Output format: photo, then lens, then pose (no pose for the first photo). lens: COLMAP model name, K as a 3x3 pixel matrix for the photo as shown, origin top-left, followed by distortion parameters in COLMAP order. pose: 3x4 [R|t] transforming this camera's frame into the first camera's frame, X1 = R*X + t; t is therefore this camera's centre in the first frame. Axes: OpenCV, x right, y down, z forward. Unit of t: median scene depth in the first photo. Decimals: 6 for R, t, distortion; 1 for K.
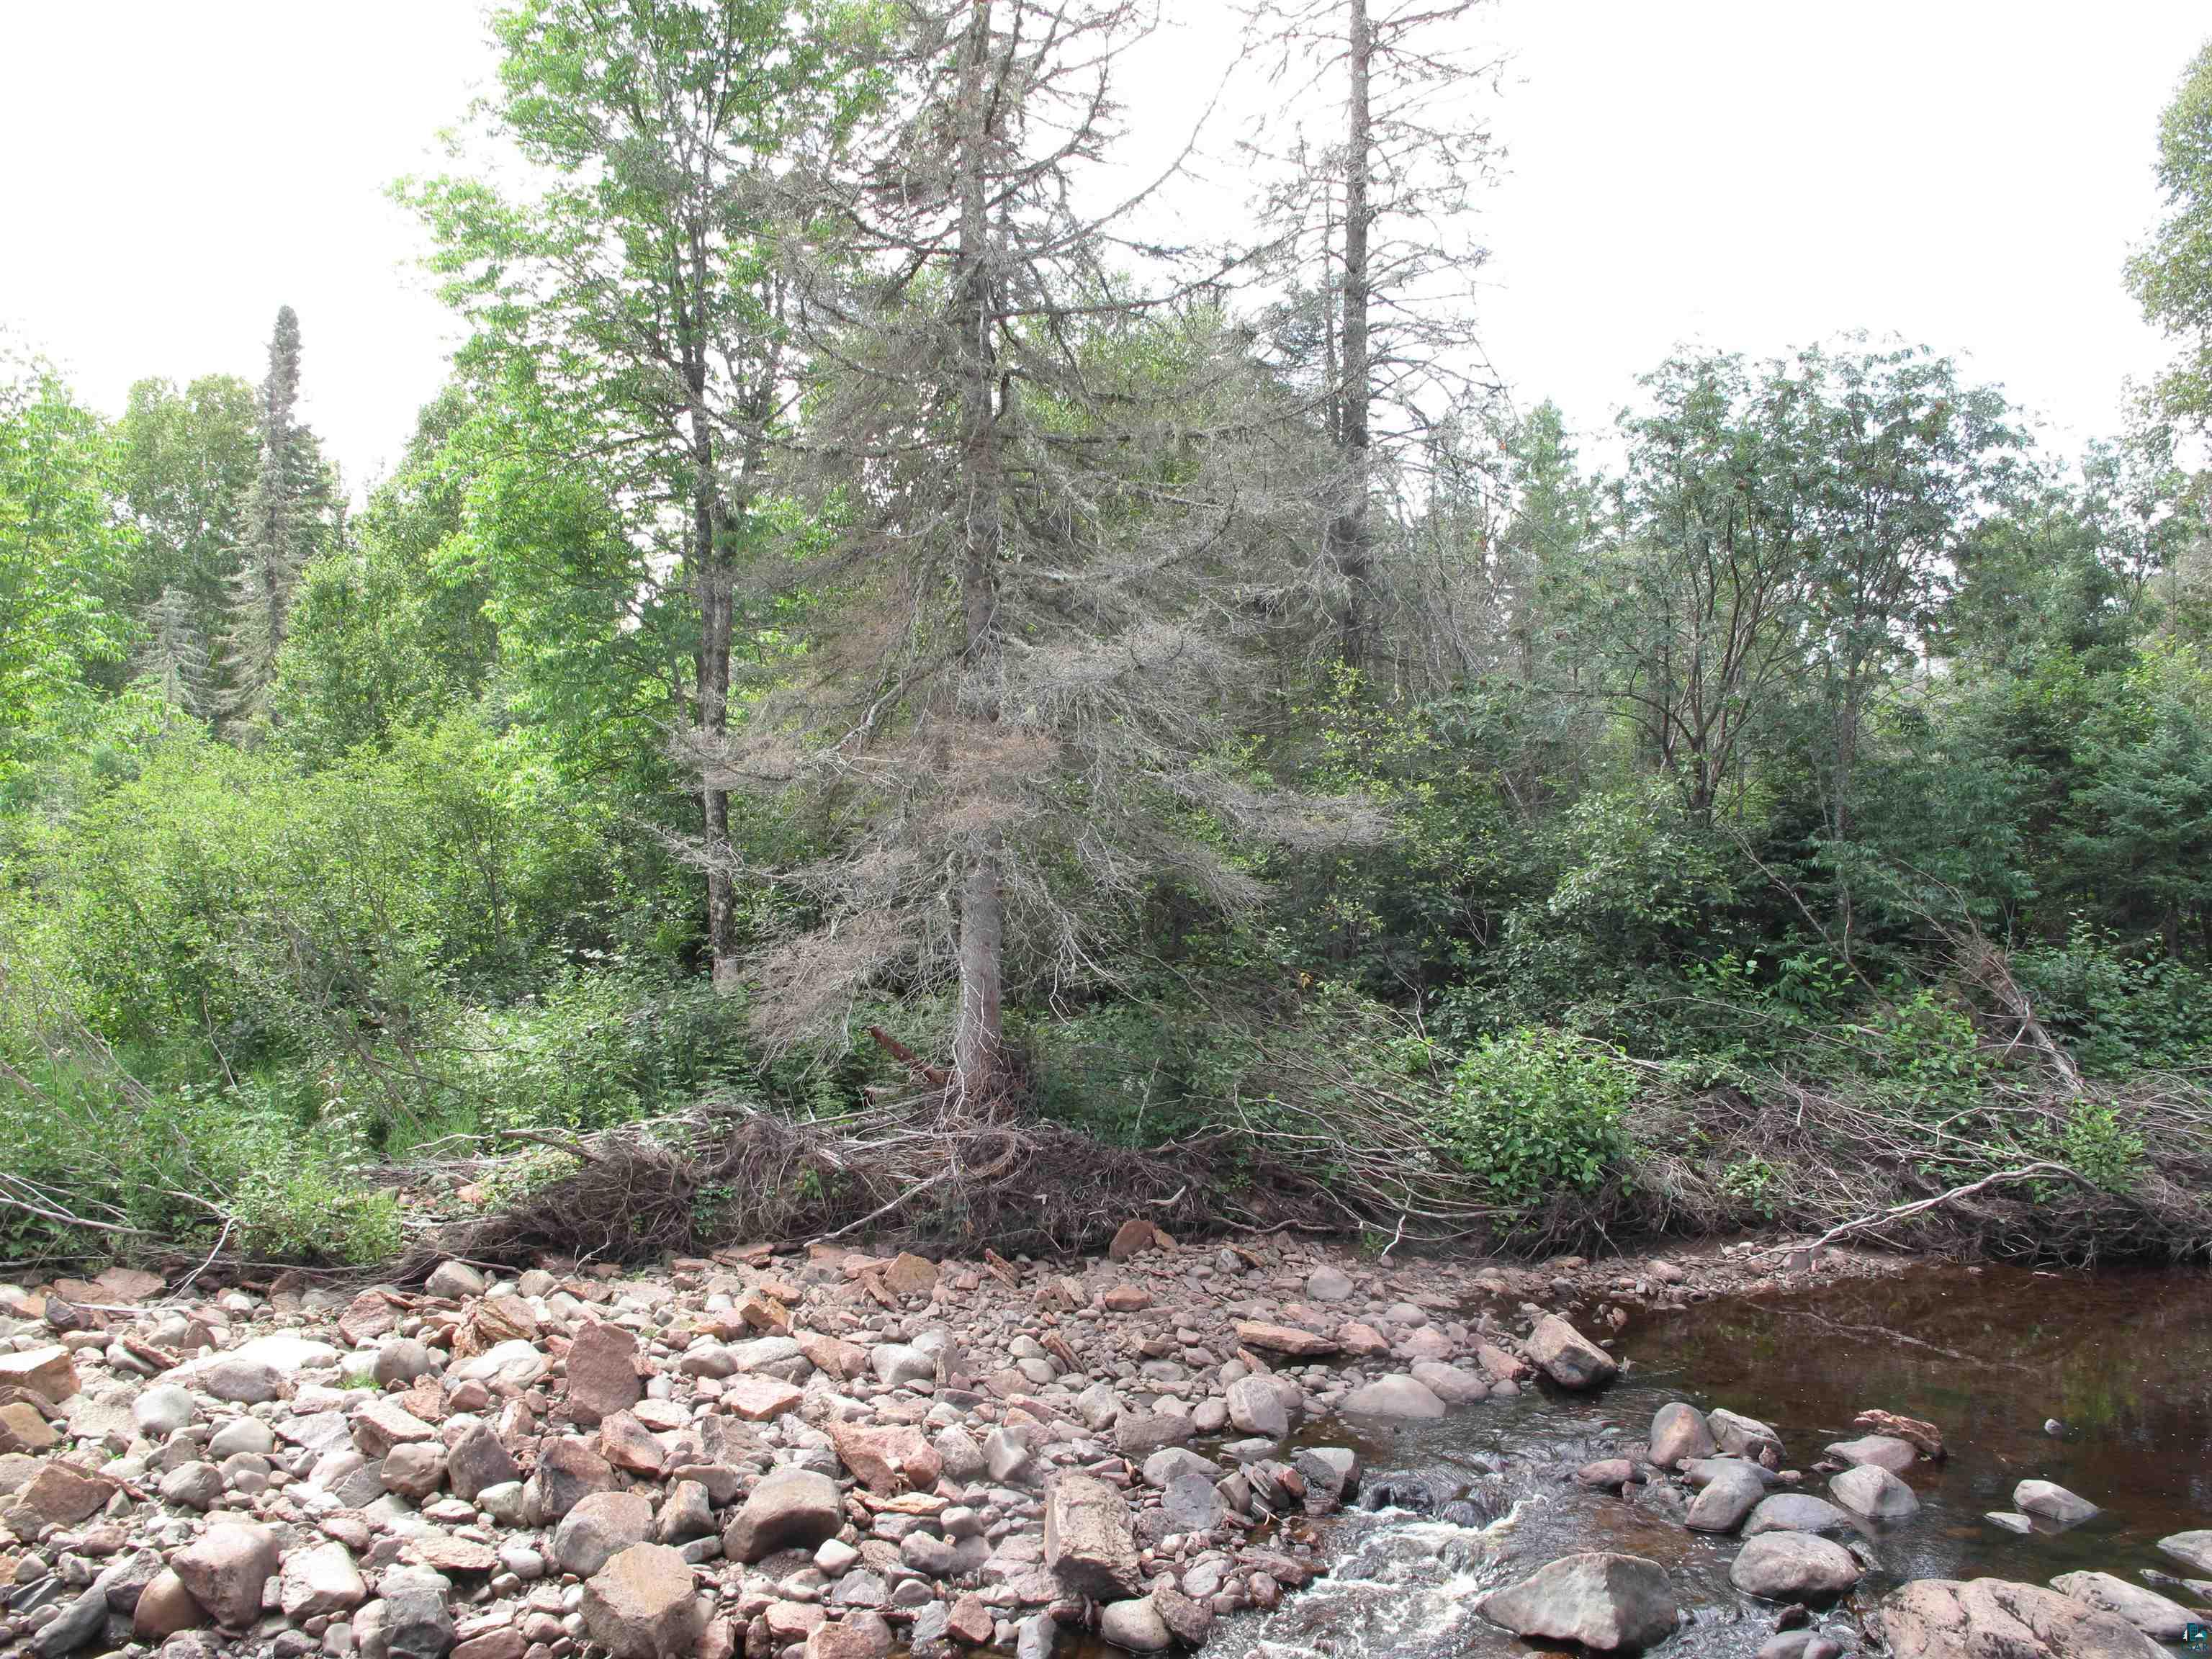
lens RADIAL K [[1857.2, 0, 1099.1], [0, 1857.2, 827.5], [0, 0, 1]] dist [-0.132179, 0.091029]
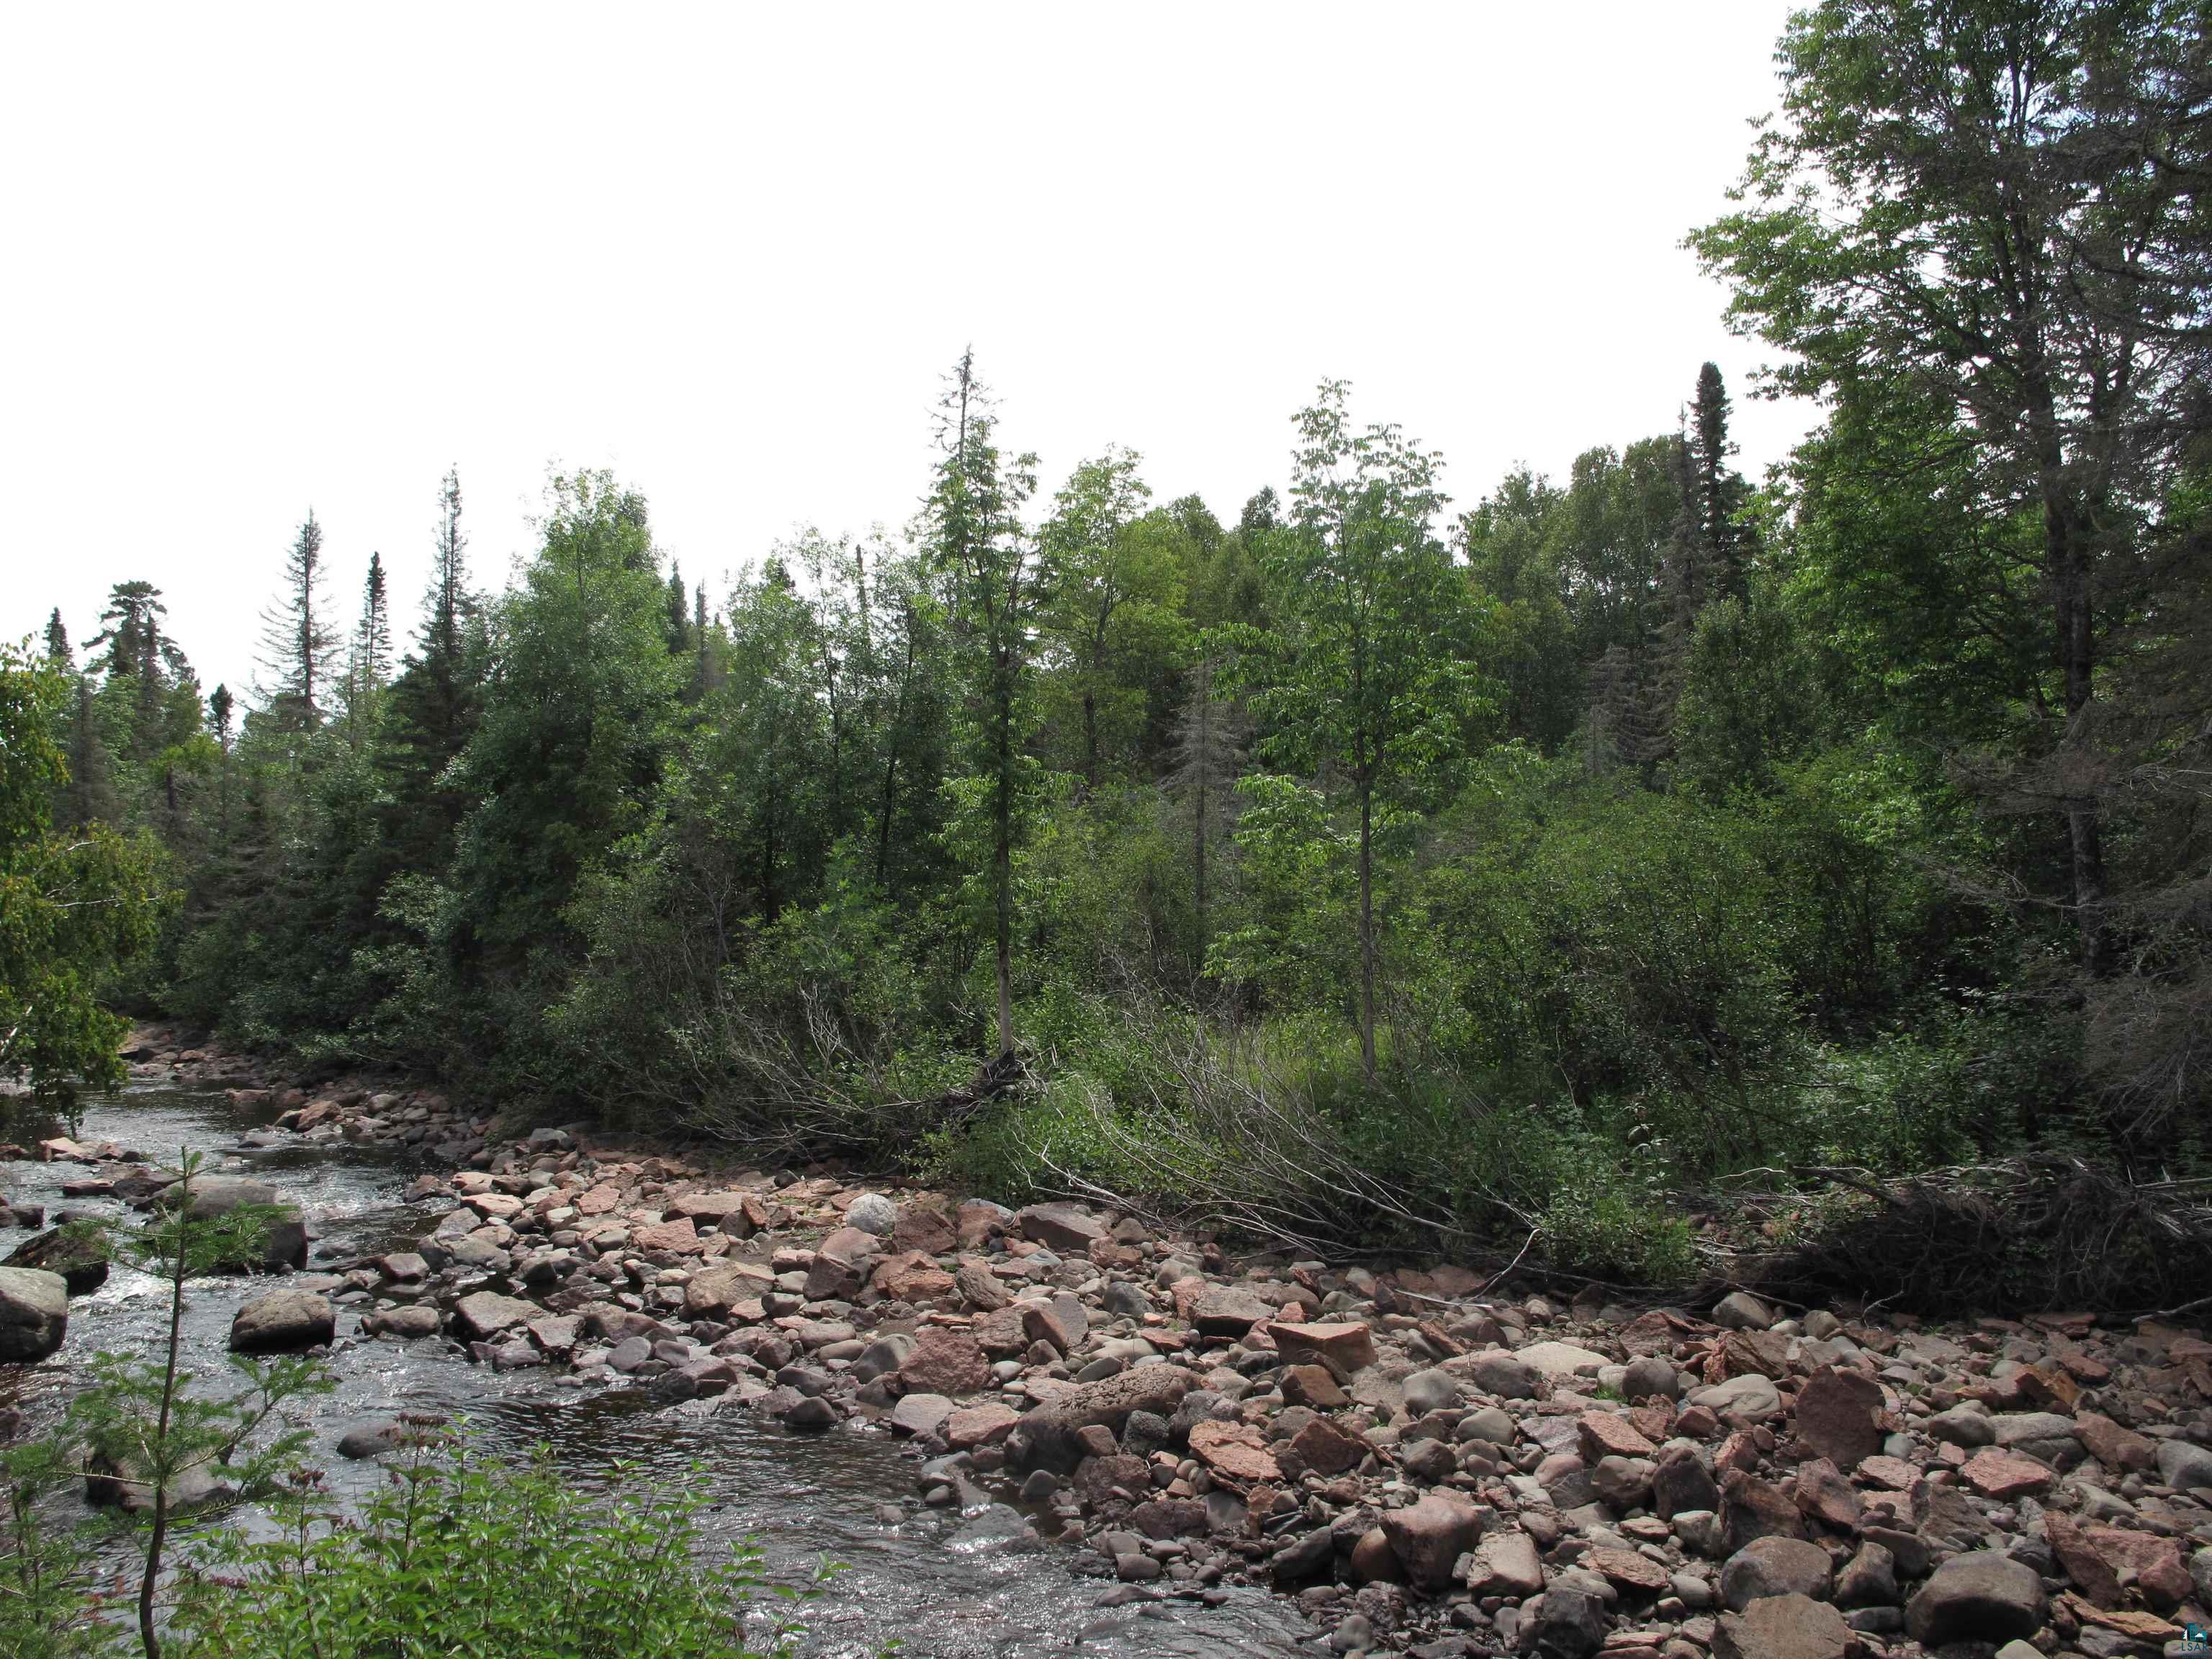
lens RADIAL K [[1857.2, 0, 1095.2], [0, 1857.2, 829.6], [0, 0, 1]] dist [-0.132179, 0.091029]
pose [[0.717302, -0.032957, -0.695983, 0.124066], [0.018771, 0.999432, -0.027981, 0.006363], [0.696510, 0.007007, 0.717513, 0.040909]]
